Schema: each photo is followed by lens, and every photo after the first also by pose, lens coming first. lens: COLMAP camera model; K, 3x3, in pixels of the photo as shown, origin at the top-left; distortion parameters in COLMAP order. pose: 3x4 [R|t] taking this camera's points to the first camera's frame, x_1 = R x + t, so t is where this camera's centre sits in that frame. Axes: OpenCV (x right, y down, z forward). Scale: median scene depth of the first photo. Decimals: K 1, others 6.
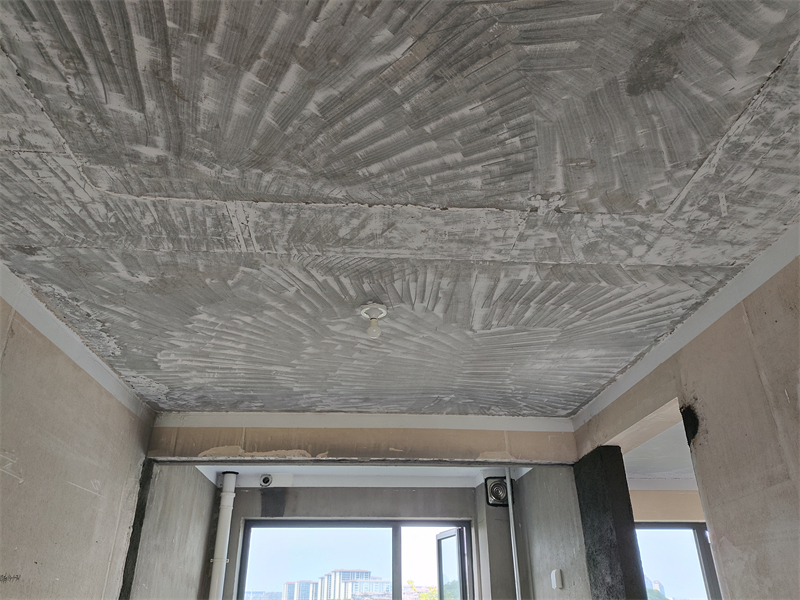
lens RADIAL K [[576.0, 0, 400.0], [0, 576.0, 300.0], [0, 0, 1]] dist [0.017797, -0.004352]
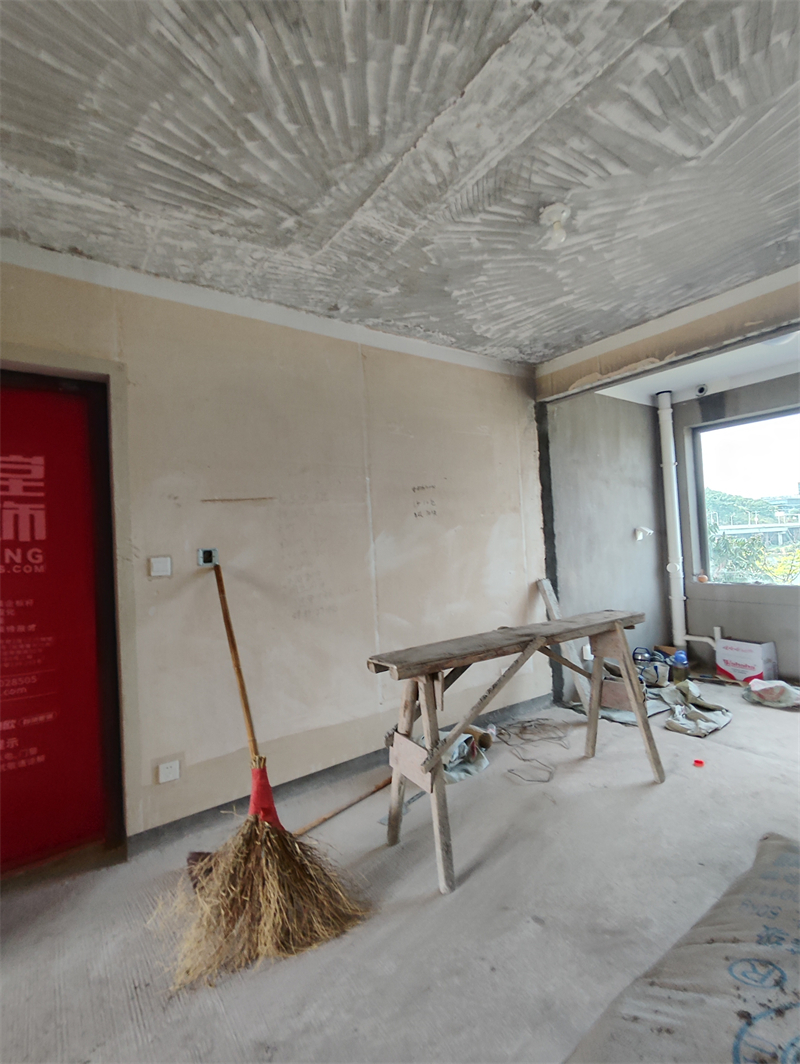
lens RADIAL K [[491.0, 0, 400.0], [0, 491.0, 532.0], [0, 0, 1]] dist [-0.003380, 0.006627]
pose [[0.524833, -0.024719, -0.850846, 0.609398], [0.439421, 0.863954, 0.245951, 0.195522], [0.729012, -0.502963, 0.464294, 0.150062]]
